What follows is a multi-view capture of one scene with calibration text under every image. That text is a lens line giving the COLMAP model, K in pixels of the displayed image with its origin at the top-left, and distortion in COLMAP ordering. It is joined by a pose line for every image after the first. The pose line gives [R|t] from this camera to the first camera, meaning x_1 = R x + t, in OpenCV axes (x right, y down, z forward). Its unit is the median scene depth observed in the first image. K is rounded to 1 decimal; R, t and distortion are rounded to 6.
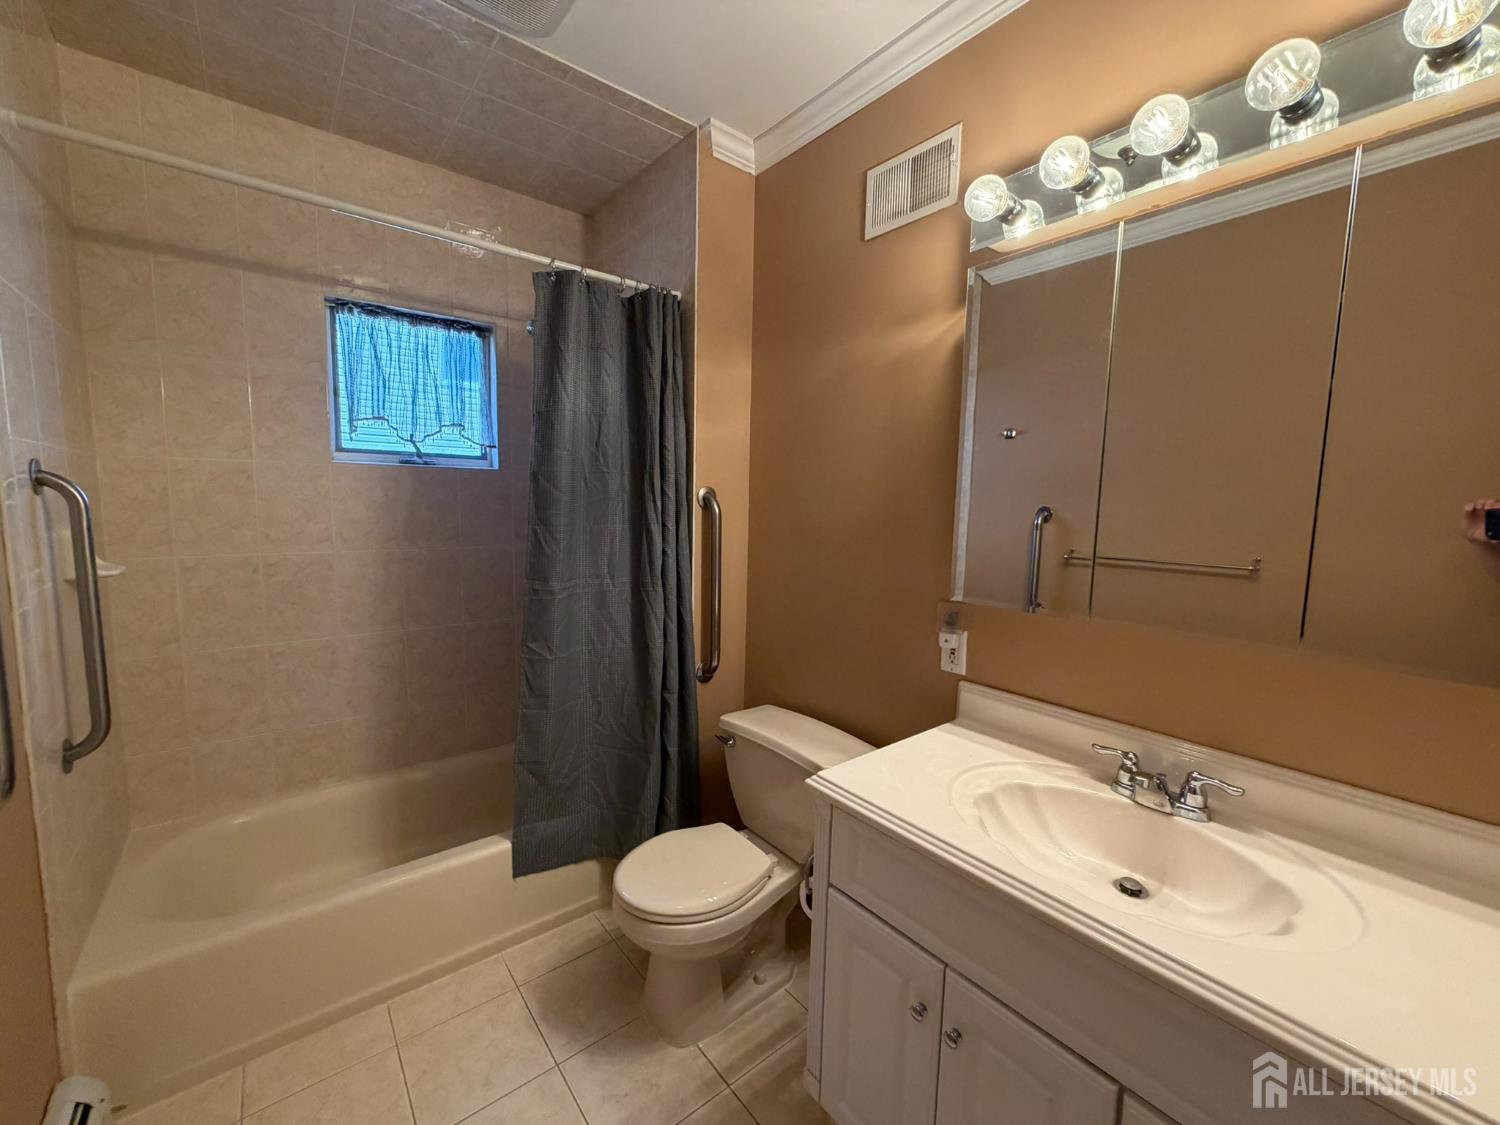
lens RADIAL K [[594.2, 0, 742.2], [0, 594.2, 553.0], [0, 0, 1]] dist [-0.001270, 0.000051]
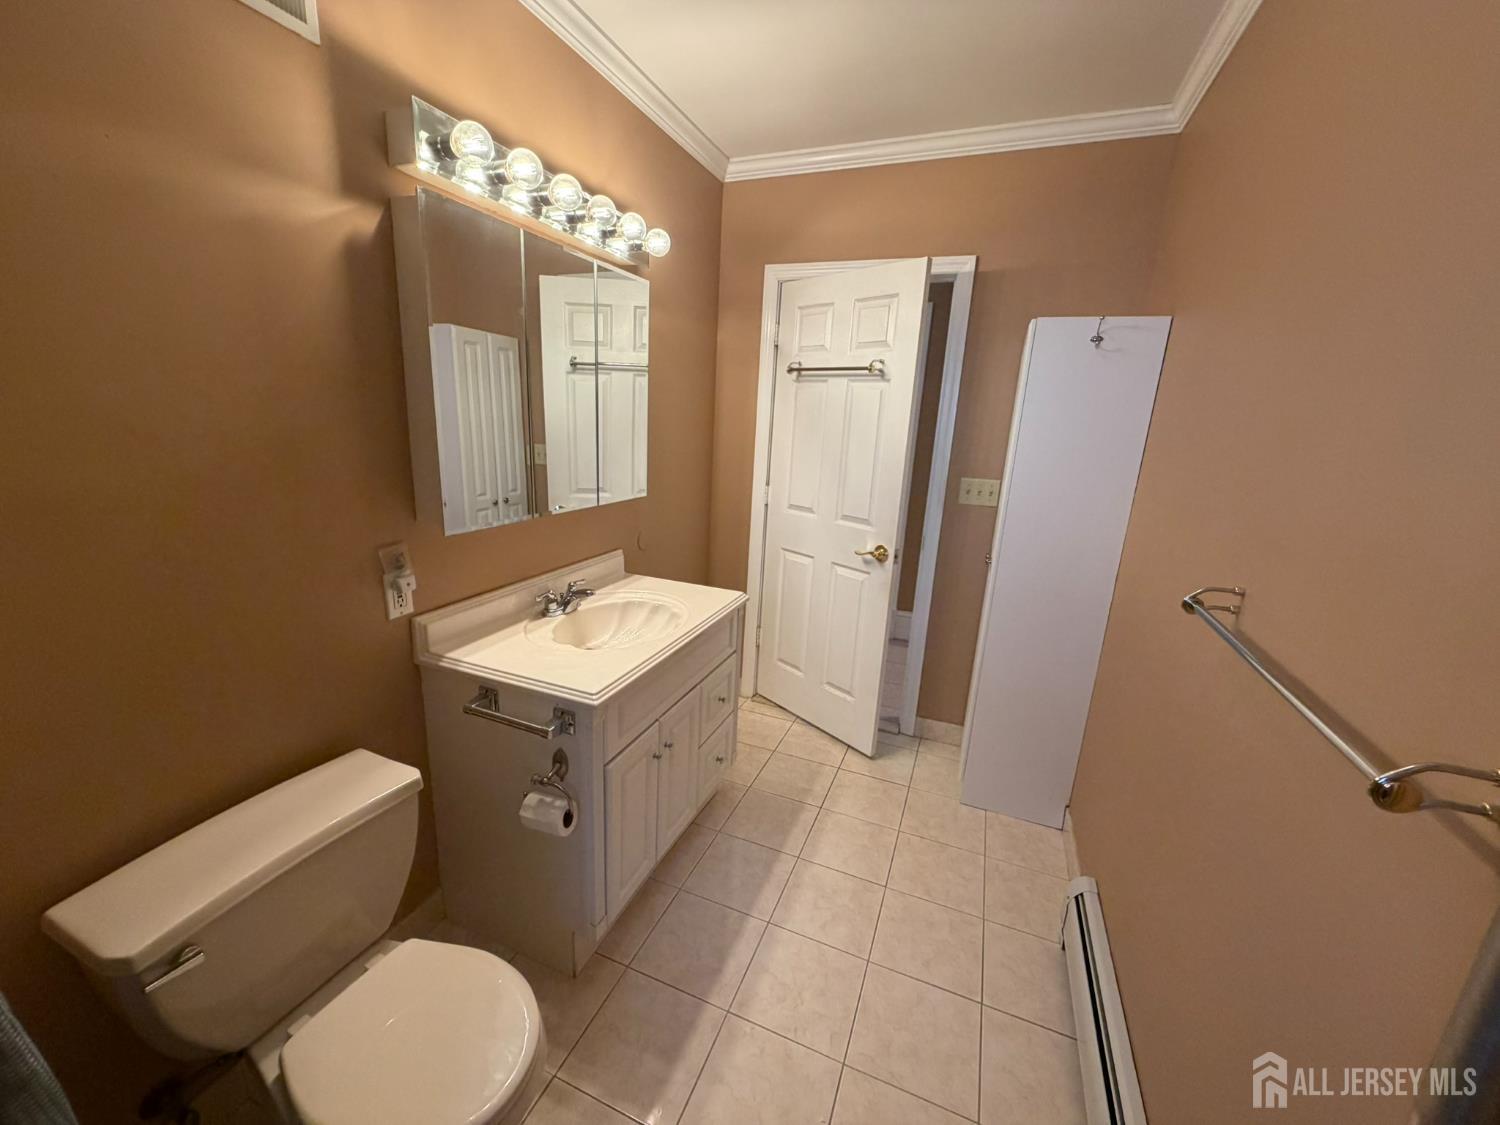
lens RADIAL K [[594.2, 0, 738.1], [0, 594.2, 571.9], [0, 0, 1]] dist [-0.001270, 0.000051]
pose [[-0.473918, -0.260808, 0.841059, -0.779068], [0.033950, 0.949010, 0.313413, -0.167877], [-0.879914, 0.177086, -0.440899, 1.046431]]
